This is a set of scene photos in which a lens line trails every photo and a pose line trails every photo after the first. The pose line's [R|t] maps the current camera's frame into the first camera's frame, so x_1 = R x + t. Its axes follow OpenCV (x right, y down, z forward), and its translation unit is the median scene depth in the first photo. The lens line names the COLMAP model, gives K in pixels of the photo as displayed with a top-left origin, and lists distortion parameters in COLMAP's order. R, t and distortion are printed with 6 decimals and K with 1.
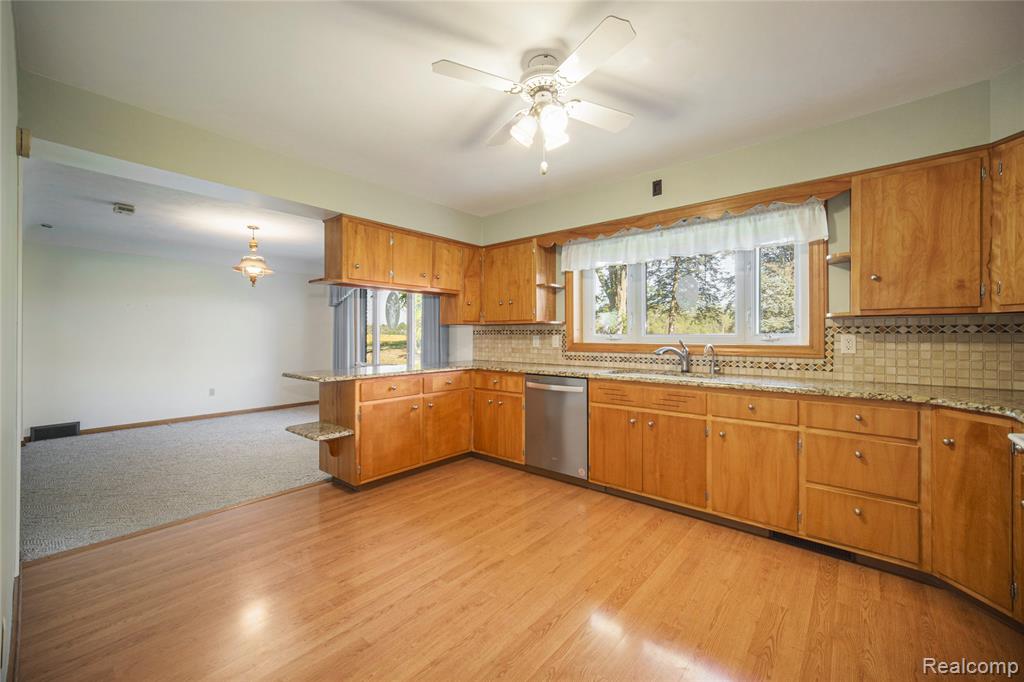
lens RADIAL K [[431.5, 0, 501.2], [0, 431.5, 334.1], [0, 0, 1]] dist [0.002070, 0.000025]
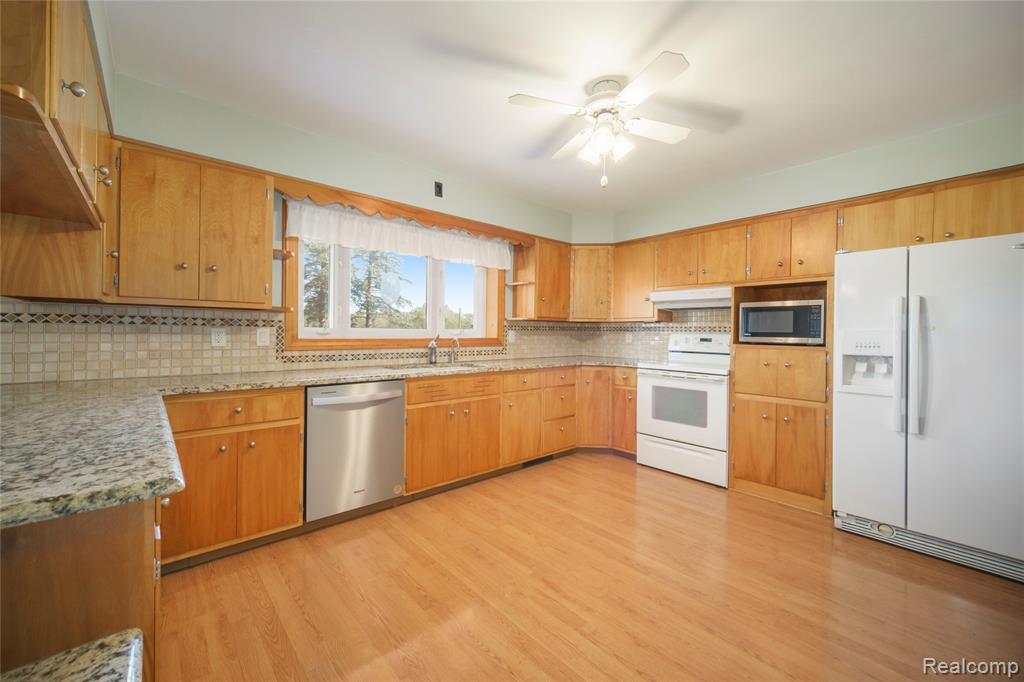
lens RADIAL K [[431.5, 0, 501.2], [0, 431.5, 334.1], [0, 0, 1]] dist [0.002070, 0.000025]
pose [[0.078454, -0.007170, 0.996892, -0.655785], [-0.016183, 0.999833, 0.008464, 0.000877], [-0.996786, -0.016797, 0.078325, 0.739205]]
